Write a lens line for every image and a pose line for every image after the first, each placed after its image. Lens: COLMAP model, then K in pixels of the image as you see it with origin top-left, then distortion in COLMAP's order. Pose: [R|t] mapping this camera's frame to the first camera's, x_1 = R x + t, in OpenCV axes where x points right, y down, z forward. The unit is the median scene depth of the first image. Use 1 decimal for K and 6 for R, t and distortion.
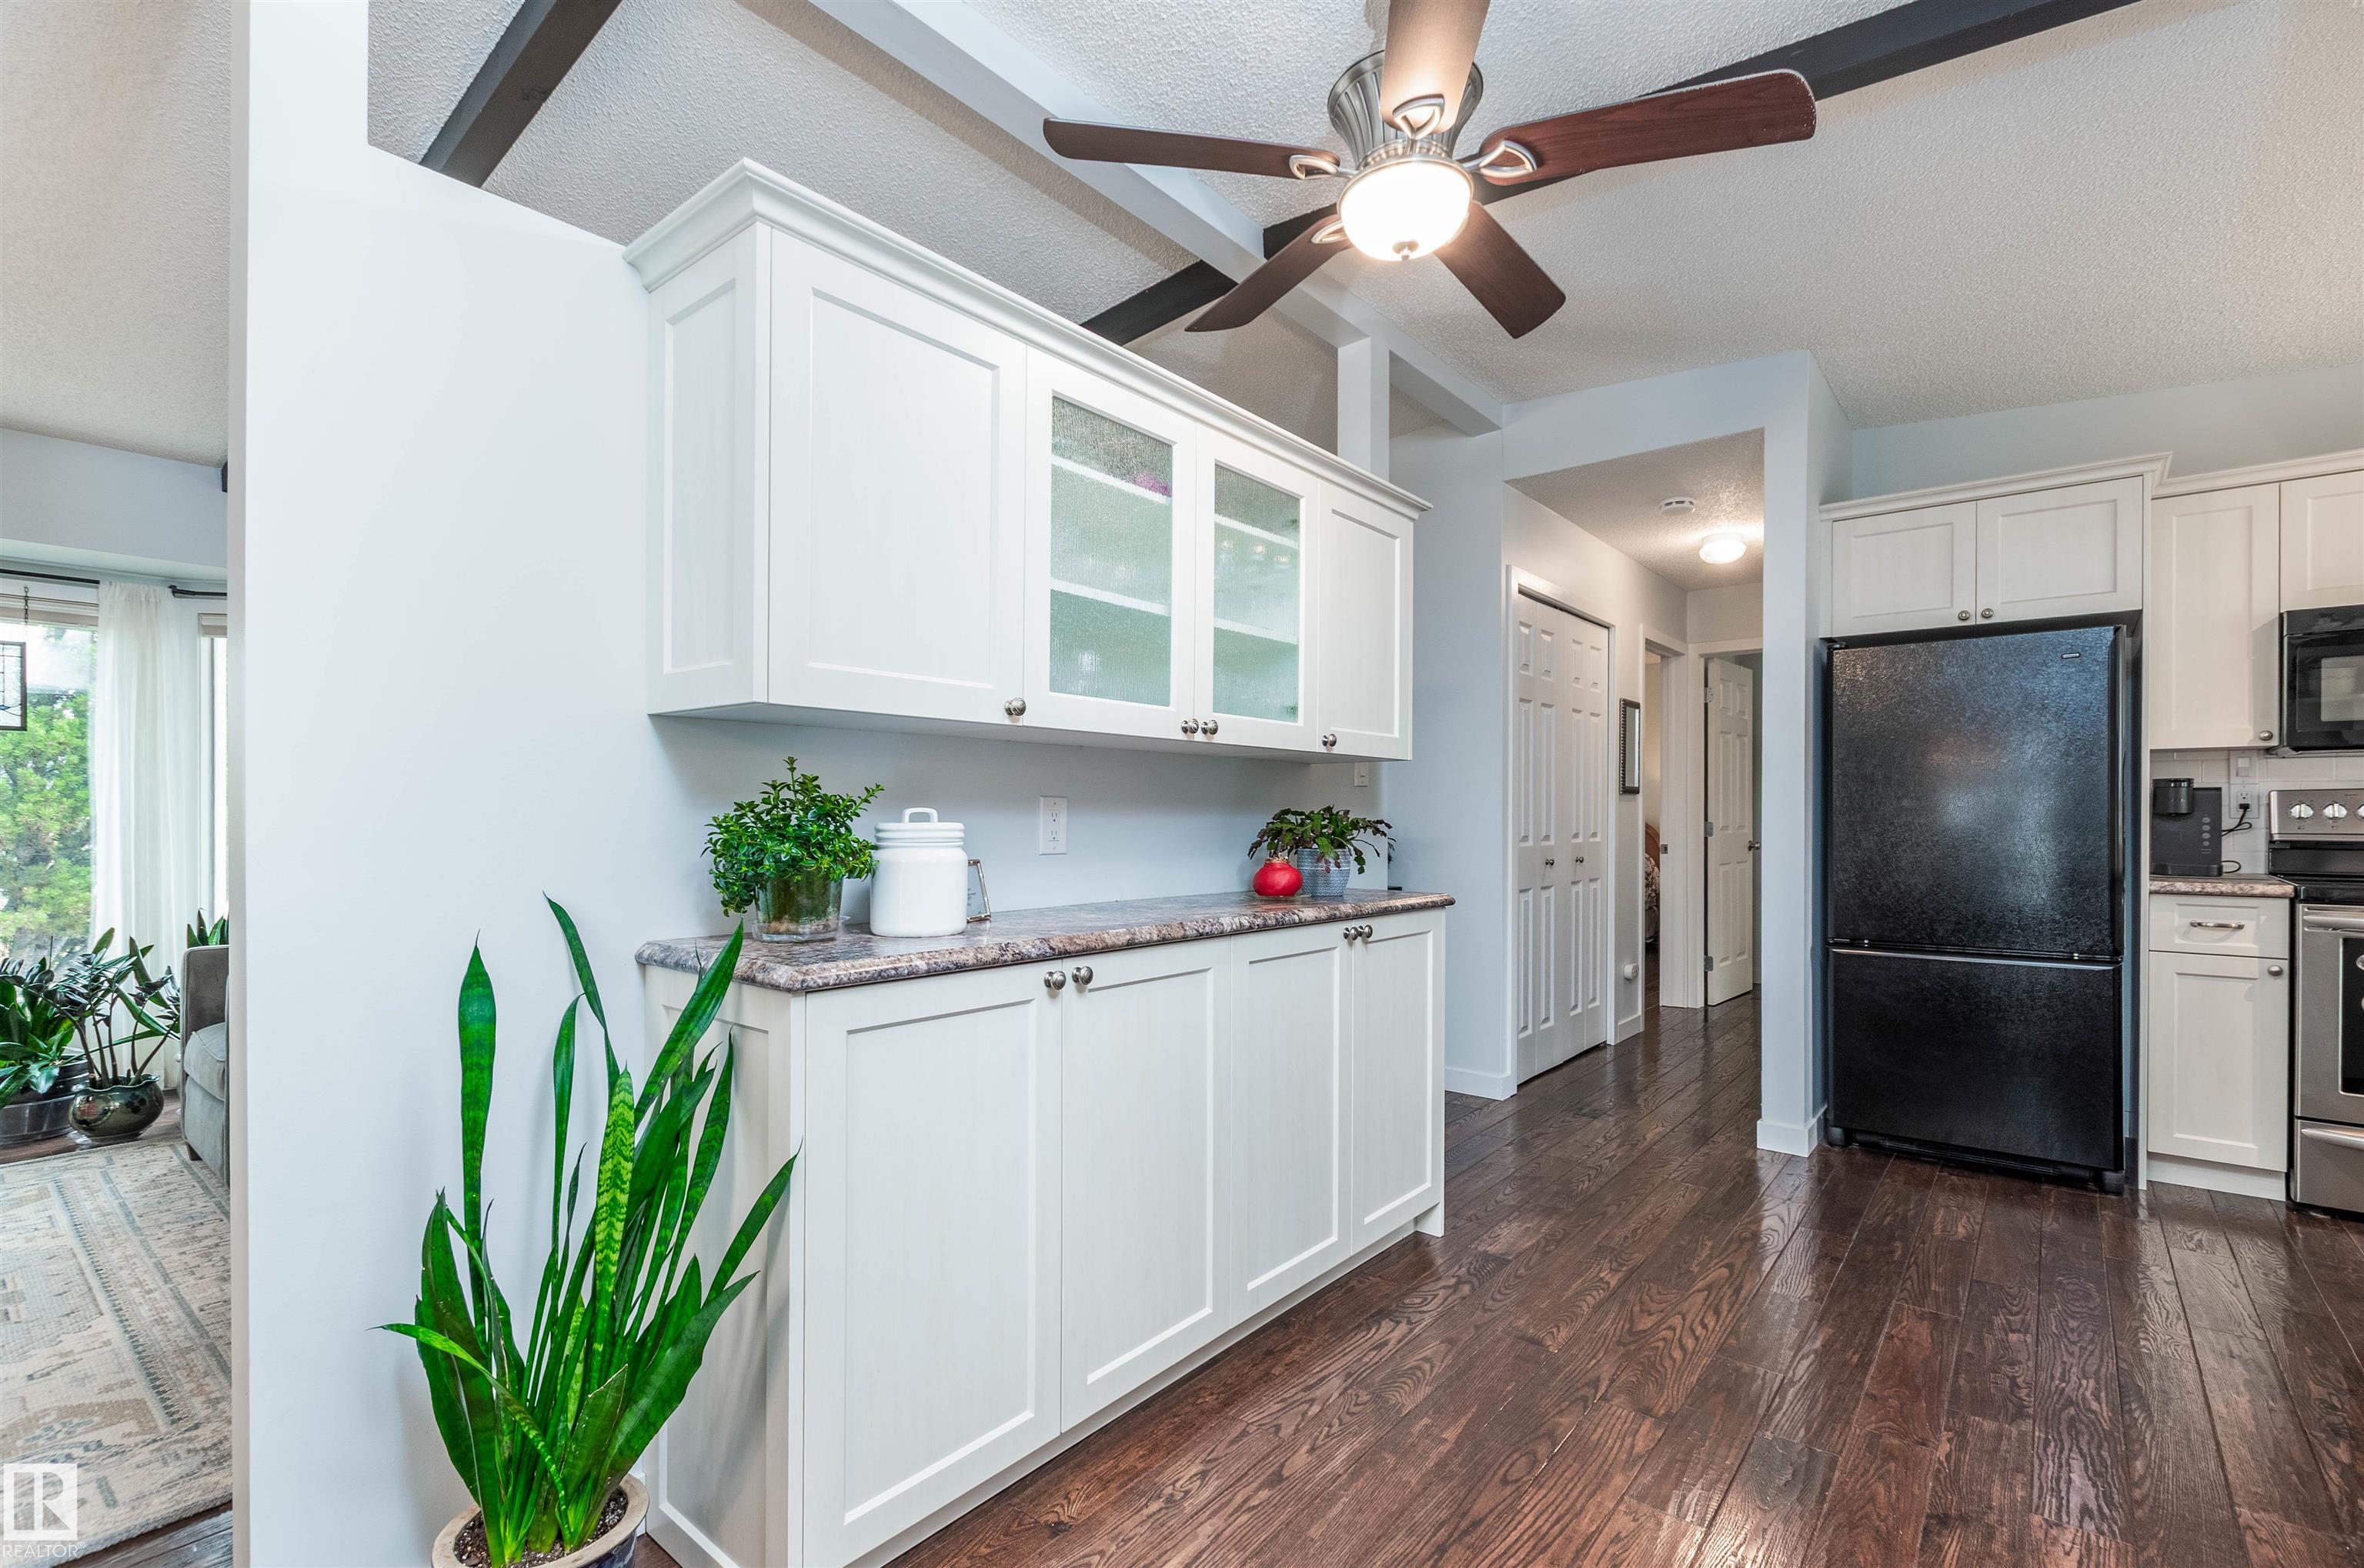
lens RADIAL K [[1064.2, 0, 1195.3], [0, 1064.2, 815.9], [0, 0, 1]] dist [-0.000256, -0.000298]
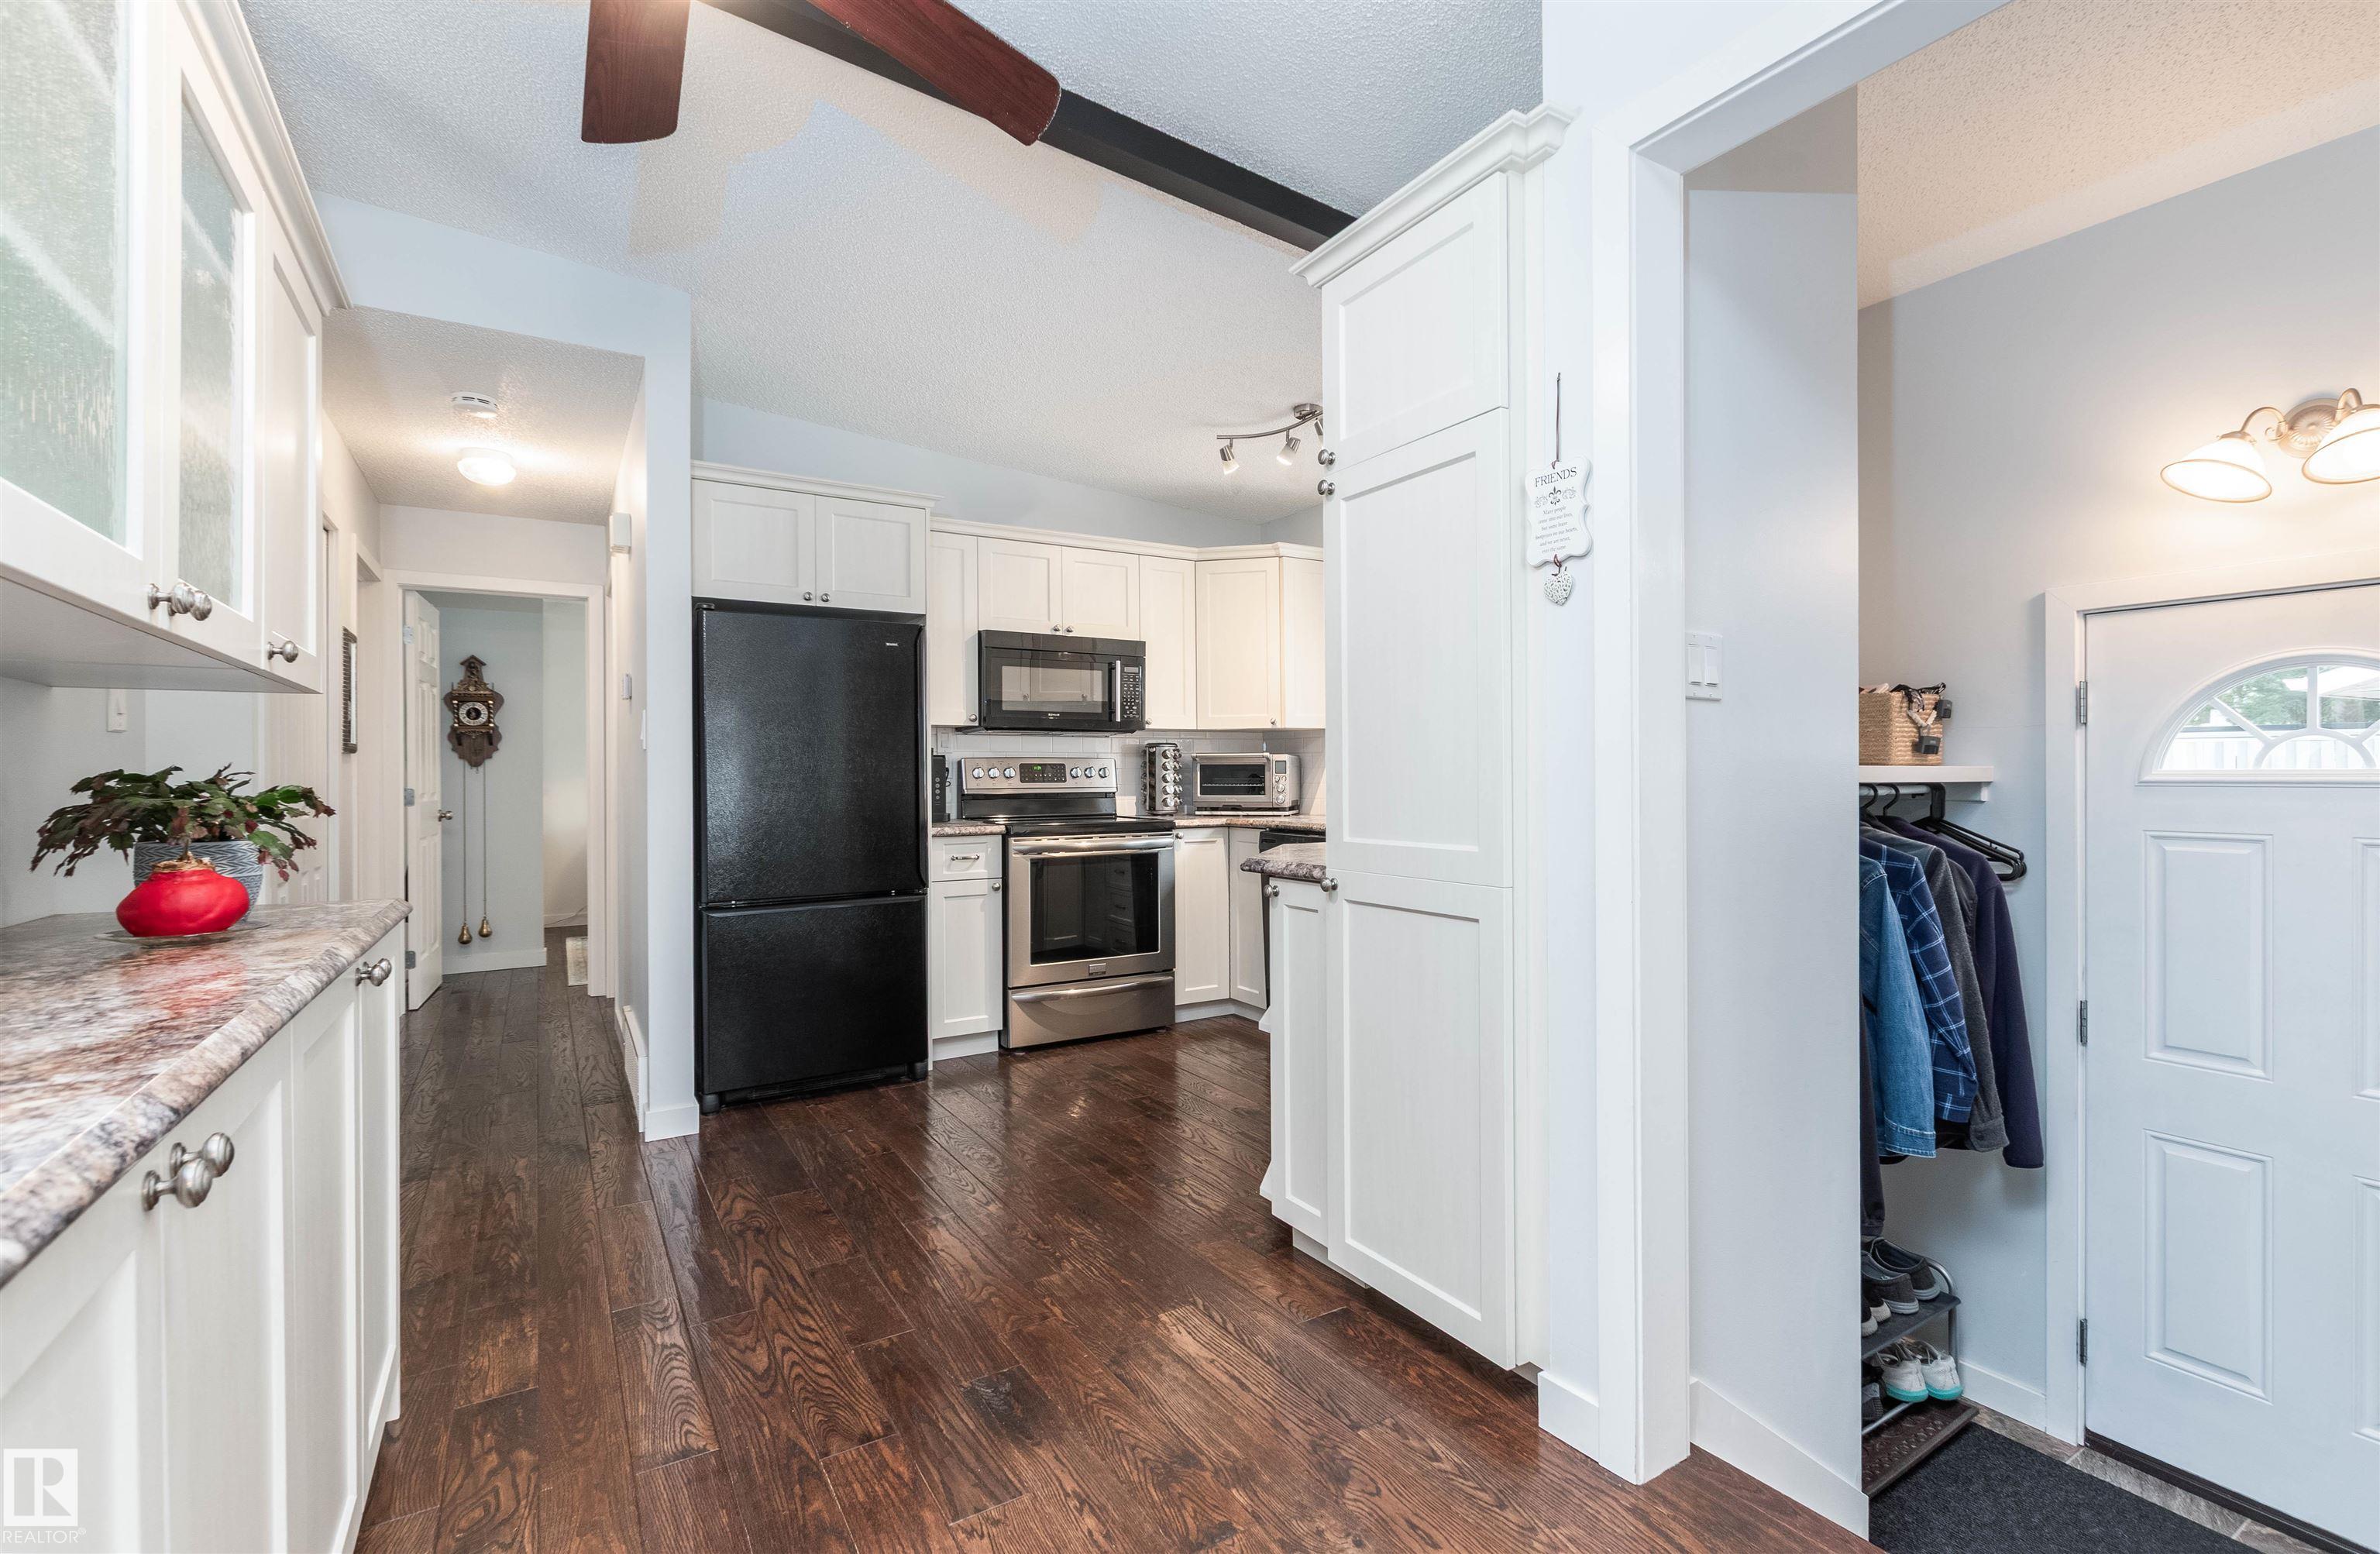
lens RADIAL K [[1062.2, 0, 1233.0], [0, 1062.2, 775.4], [0, 0, 1]] dist [0.001258, 0.000332]
pose [[0.306066, -0.004165, 0.952001, -0.213461], [0.008579, 0.999962, 0.001617, -0.000766], [-0.951972, 0.007673, 0.306090, 0.268293]]
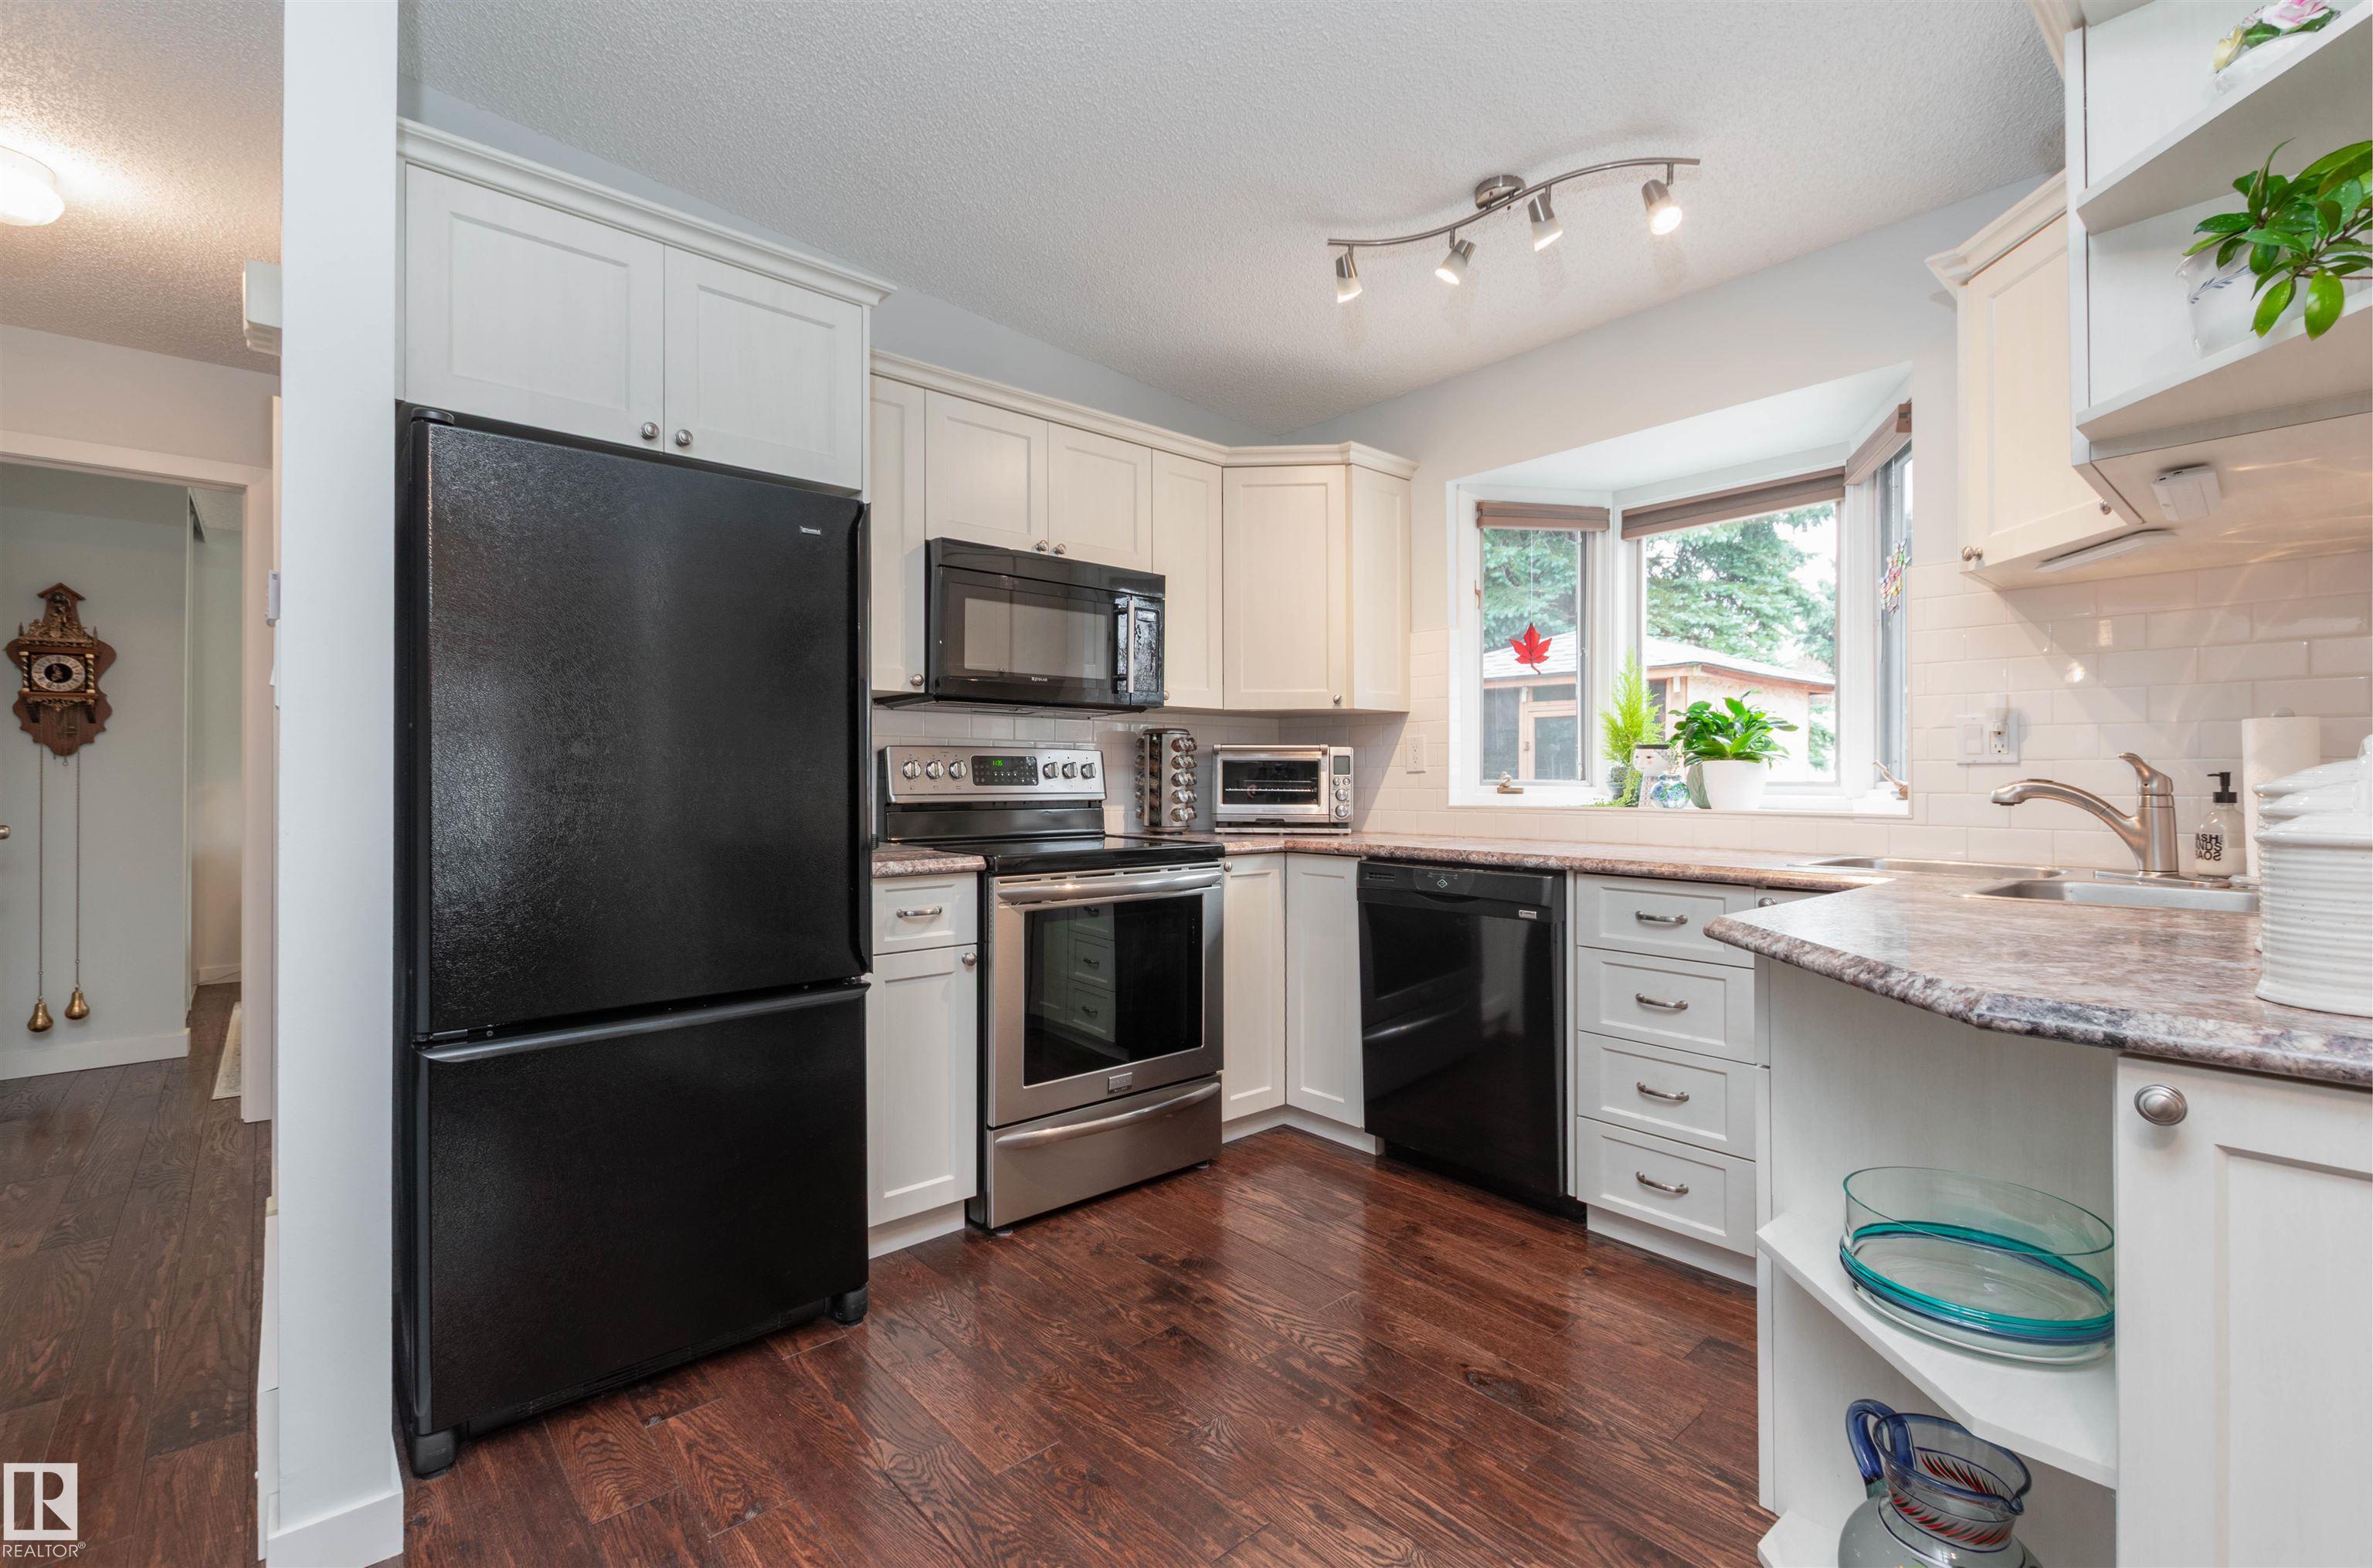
lens RADIAL K [[1042.0, 0, 1192.3], [0, 1042.0, 774.1], [0, 0, 1]] dist [-0.000365, -0.001536]
pose [[0.162480, 0.001077, 0.986711, 0.228911], [0.002099, 0.999997, -0.001437, 0.000908], [-0.986710, 0.002305, 0.162478, 0.675762]]
